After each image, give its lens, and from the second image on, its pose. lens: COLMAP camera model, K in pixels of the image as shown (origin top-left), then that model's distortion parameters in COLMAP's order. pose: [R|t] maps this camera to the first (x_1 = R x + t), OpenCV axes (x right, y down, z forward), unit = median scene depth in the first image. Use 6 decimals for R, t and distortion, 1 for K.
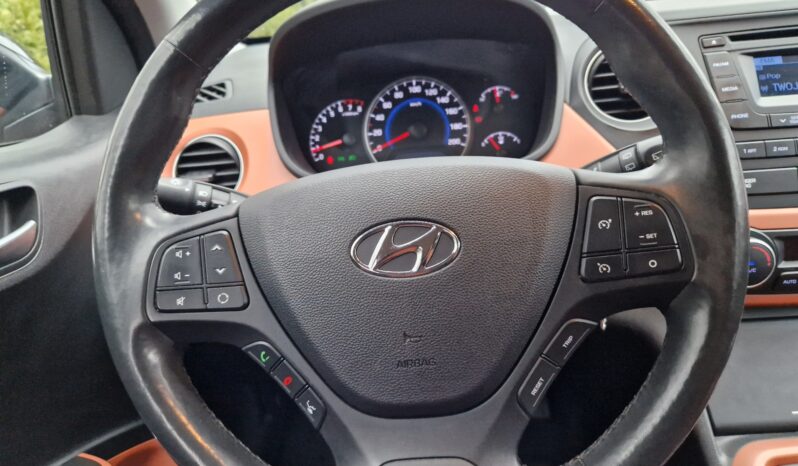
lens RADIAL K [[574.4, 0, 420.5], [0, 574.4, 242.3], [0, 0, 1]] dist [0.049801, 0.000188]
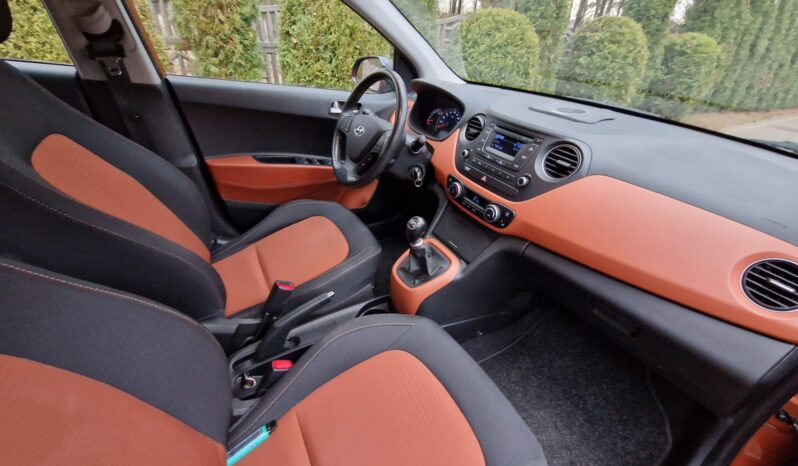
lens RADIAL K [[324.0, 0, 395.6], [0, 324.0, 229.6], [0, 0, 1]] dist [0.016121, -0.009189]
pose [[0.519073, 0.544864, -0.658549, 1.550216], [-0.432018, 0.832060, 0.347902, -0.247267], [0.737512, 0.103918, 0.667291, -0.400259]]
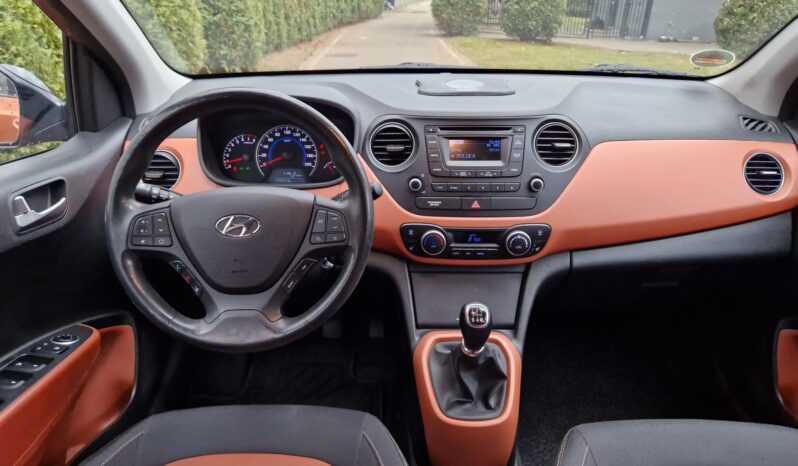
lens RADIAL K [[536.6, 0, 408.2], [0, 536.6, 232.7], [0, 0, 1]] dist [0.042672, -0.004887]
pose [[0.994841, 0.064723, 0.078115, 0.289066], [-0.067045, 0.997372, 0.027476, -0.040056], [-0.076131, -0.032572, 0.996566, -0.760793]]
